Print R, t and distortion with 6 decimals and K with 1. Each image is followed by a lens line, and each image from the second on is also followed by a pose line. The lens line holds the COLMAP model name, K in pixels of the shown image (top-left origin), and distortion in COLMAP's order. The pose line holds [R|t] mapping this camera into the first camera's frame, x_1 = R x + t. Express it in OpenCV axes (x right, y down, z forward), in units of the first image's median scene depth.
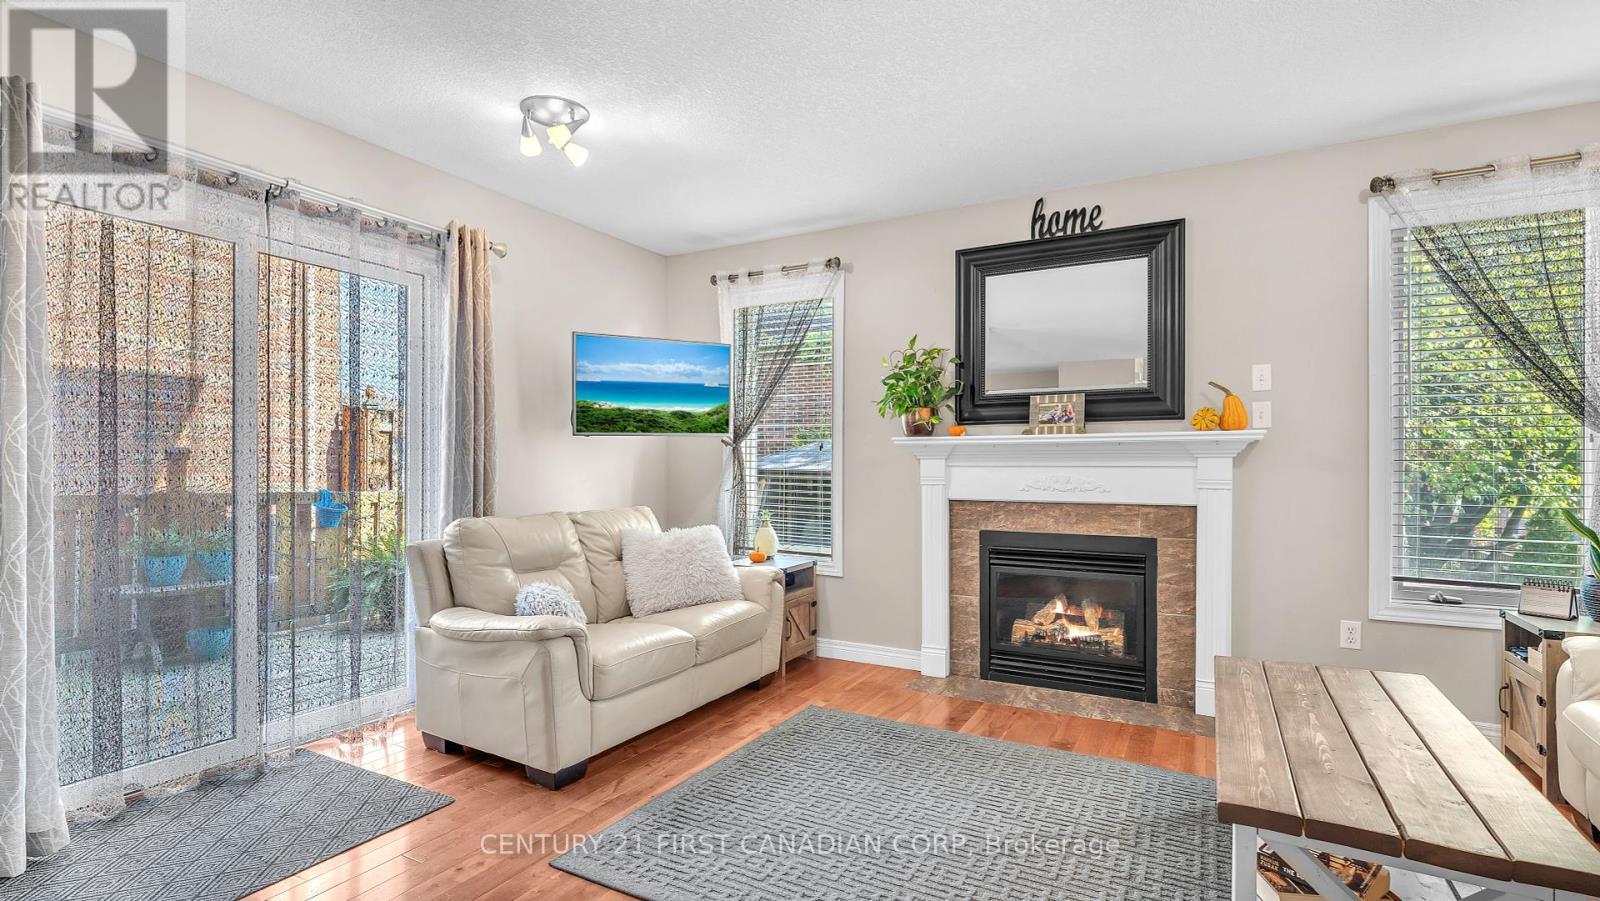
lens RADIAL K [[744.4, 0, 799.0], [0, 744.4, 464.9], [0, 0, 1]] dist [-0.002540, -0.000711]
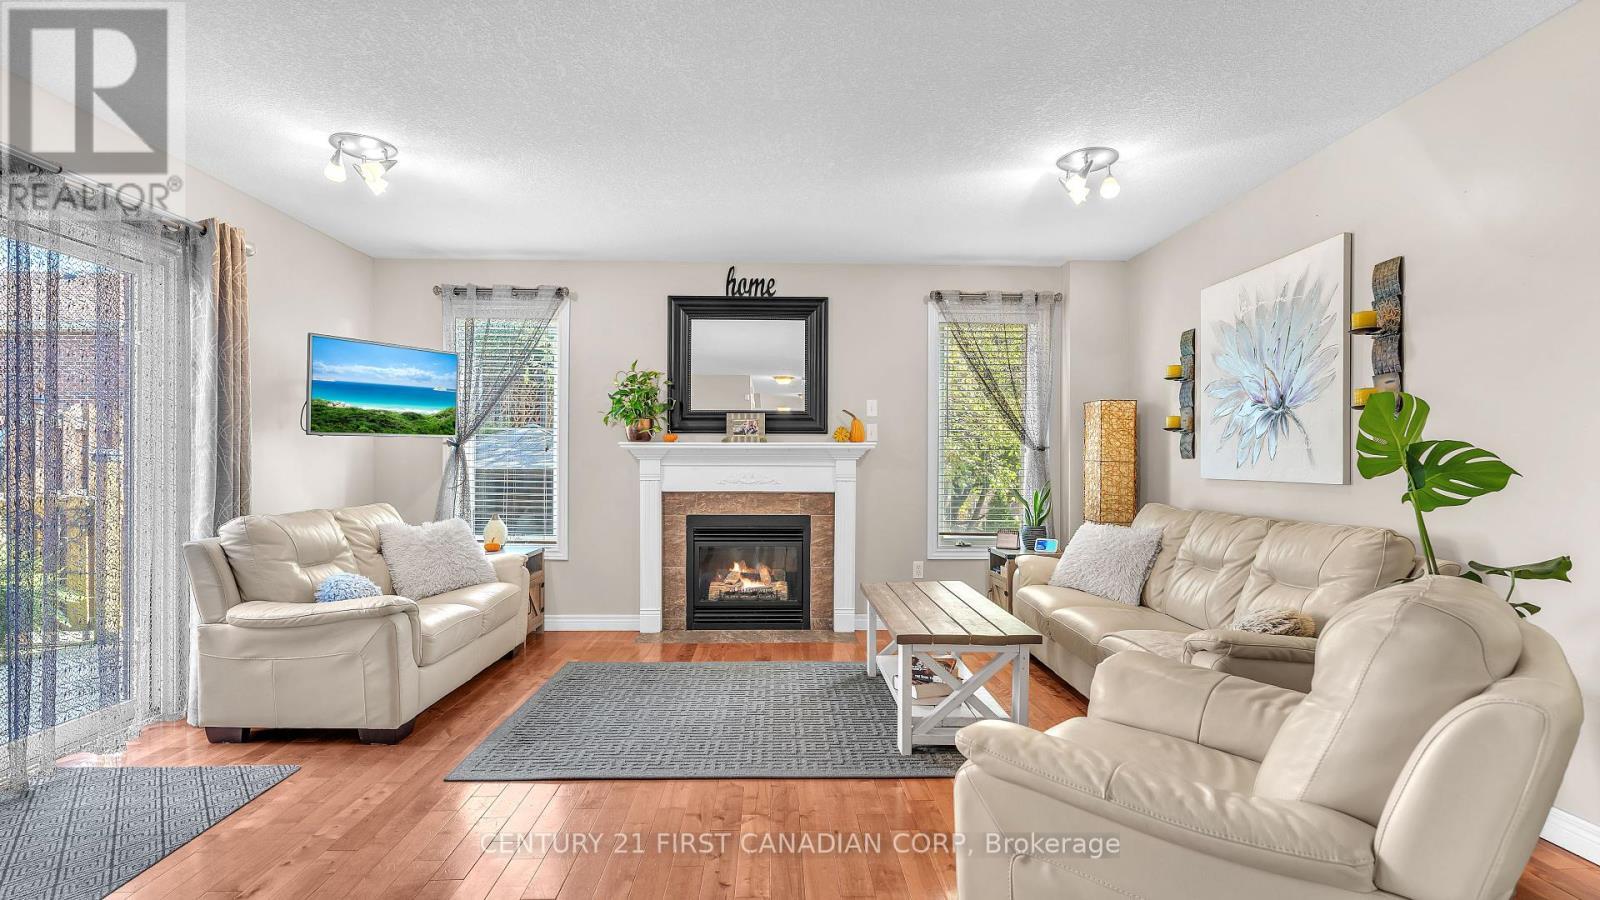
lens RADIAL K [[744.4, 0, 799.0], [0, 744.4, 464.4], [0, 0, 1]] dist [-0.002540, -0.000711]
pose [[0.861399, 0.001611, 0.507927, -0.255157], [-0.003101, 0.999993, 0.002088, -0.003619], [-0.507920, -0.003374, 0.861398, -0.220627]]
